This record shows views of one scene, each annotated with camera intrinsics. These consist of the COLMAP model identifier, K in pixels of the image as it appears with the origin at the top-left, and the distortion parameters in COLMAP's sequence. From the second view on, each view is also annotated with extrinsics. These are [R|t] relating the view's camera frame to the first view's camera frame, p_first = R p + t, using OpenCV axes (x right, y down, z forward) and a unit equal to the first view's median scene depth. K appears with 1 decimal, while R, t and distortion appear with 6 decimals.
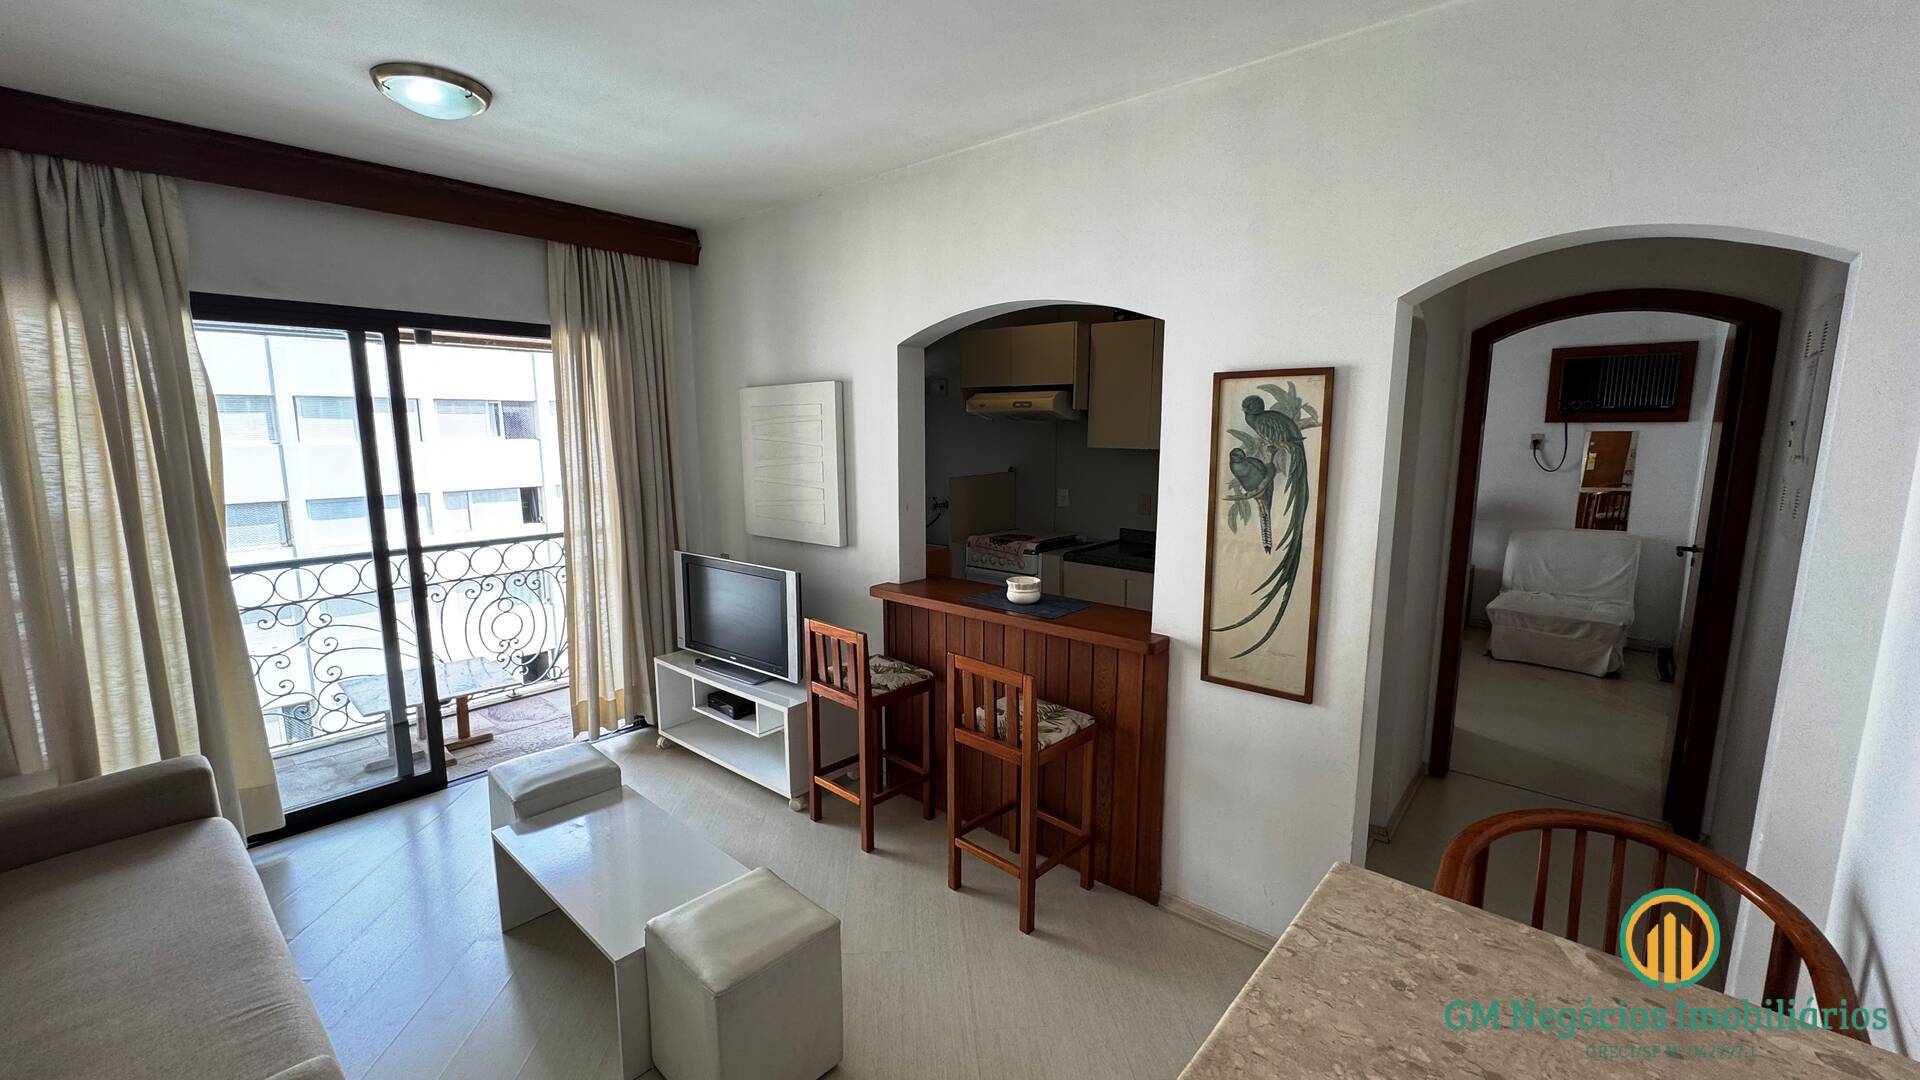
lens RADIAL K [[760.7, 0, 960.0], [0, 760.7, 540.0], [0, 0, 1]] dist [-0.006280, 0.000333]
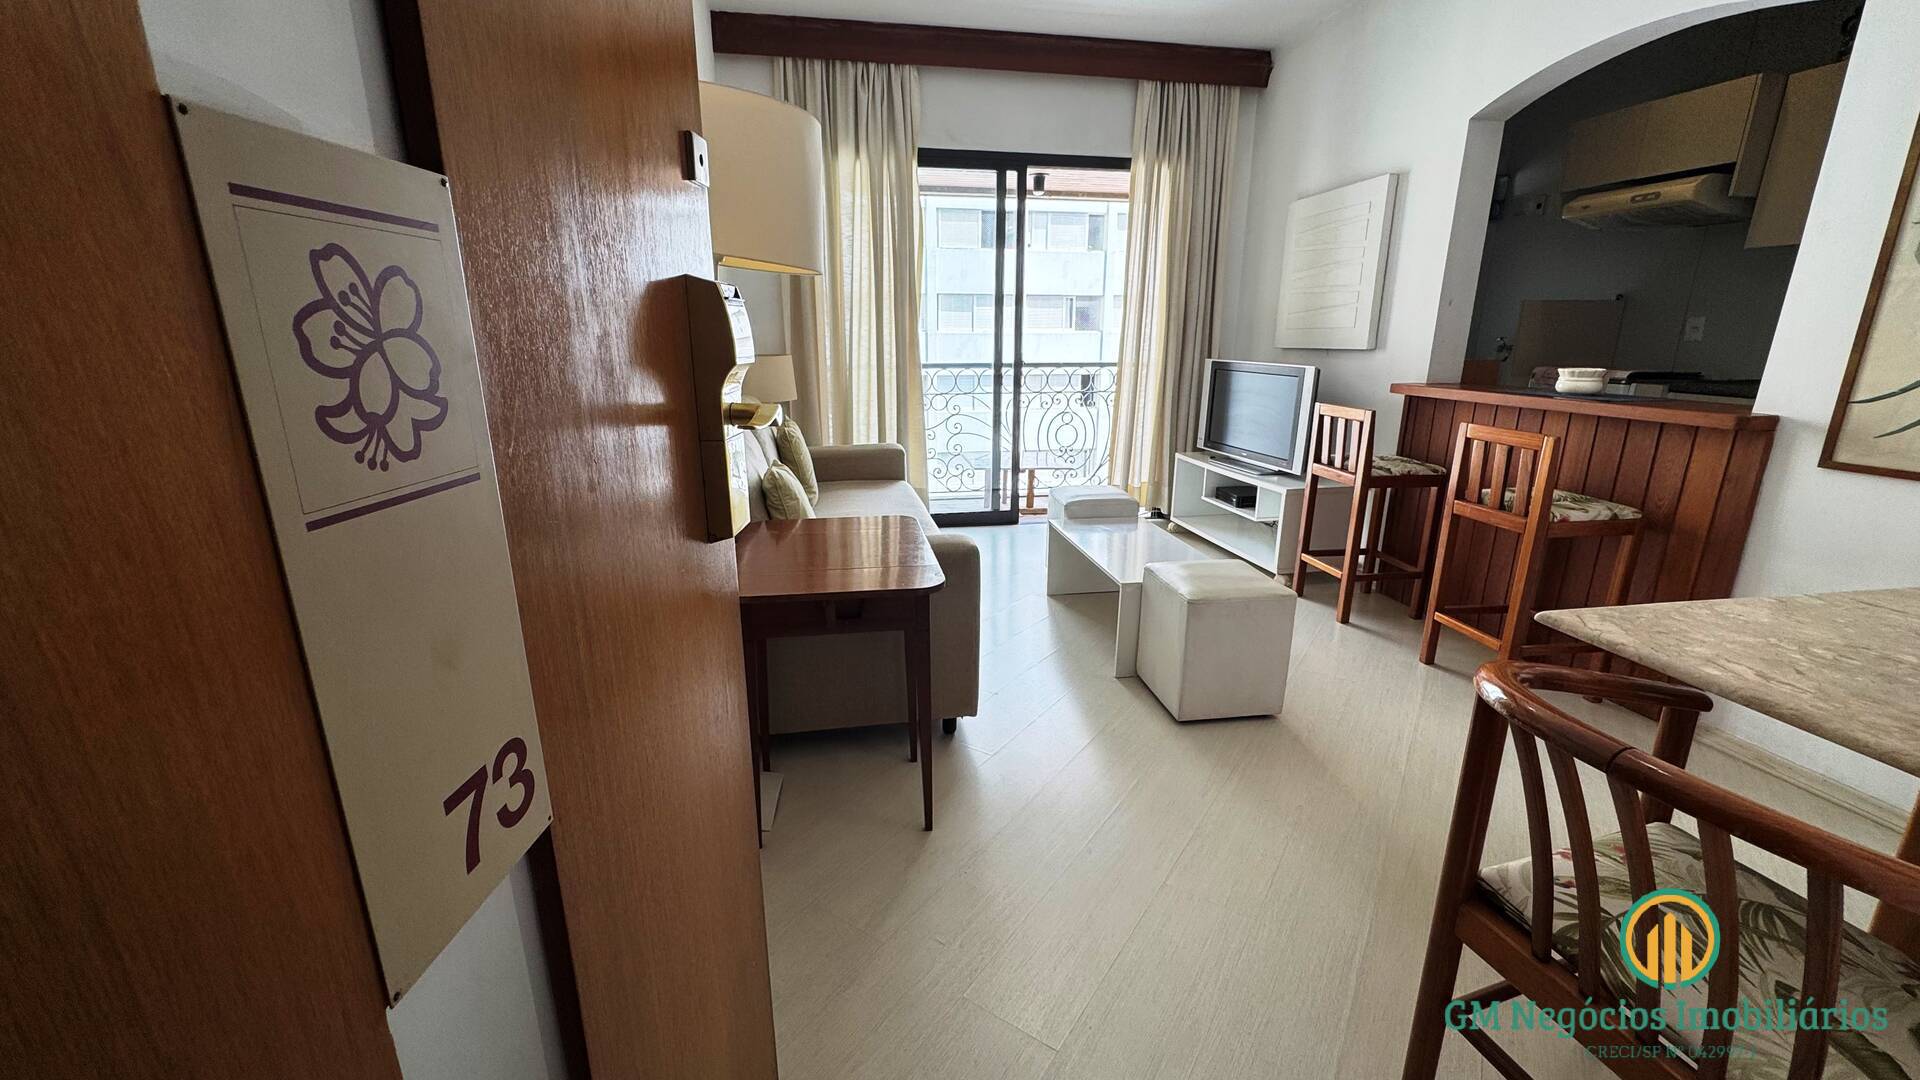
lens RADIAL K [[760.7, 0, 960.0], [0, 760.7, 540.0], [0, 0, 1]] dist [-0.006280, 0.000333]
pose [[0.777963, 0.168142, -0.605394, 0.078054], [-0.096606, 0.984080, 0.149175, 0.167438], [0.620839, -0.057568, 0.781821, -0.143203]]
